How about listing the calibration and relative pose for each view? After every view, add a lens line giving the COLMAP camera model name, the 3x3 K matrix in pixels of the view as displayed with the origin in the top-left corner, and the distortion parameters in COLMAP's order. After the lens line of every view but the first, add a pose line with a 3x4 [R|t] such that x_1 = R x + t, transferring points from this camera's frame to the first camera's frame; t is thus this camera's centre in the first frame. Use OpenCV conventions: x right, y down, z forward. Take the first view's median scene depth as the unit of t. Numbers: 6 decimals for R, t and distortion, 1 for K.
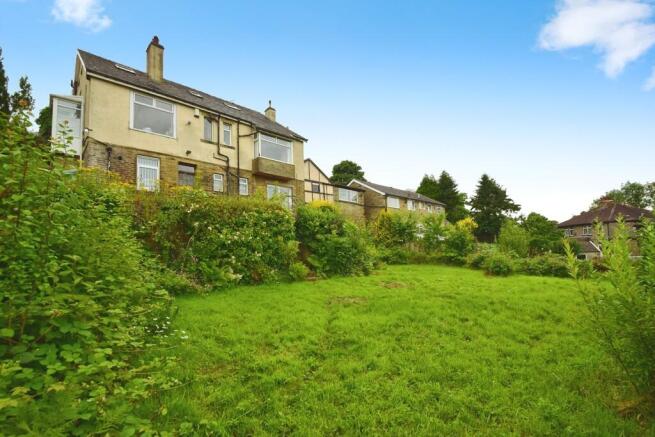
lens RADIAL K [[288.9, 0, 327.3], [0, 288.9, 221.2], [0, 0, 1]] dist [0.008568, -0.007121]
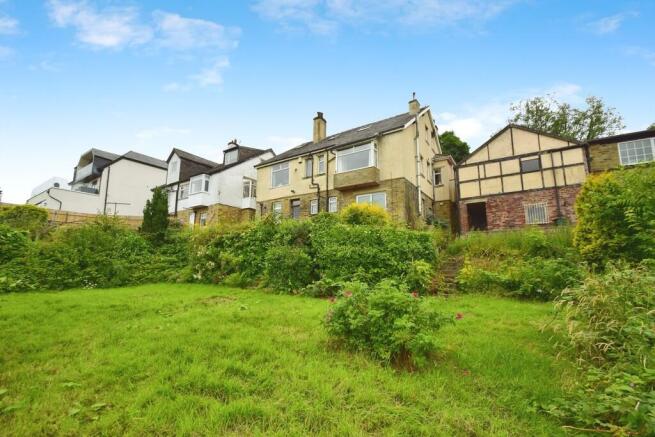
lens RADIAL K [[288.9, 0, 327.1], [0, 288.9, 218.8], [0, 0, 1]] dist [0.008568, -0.007121]
pose [[0.182184, -0.133420, -0.974170, 0.777206], [0.078528, 0.989561, -0.120842, 0.064778], [0.980124, -0.054485, 0.190759, 0.773714]]
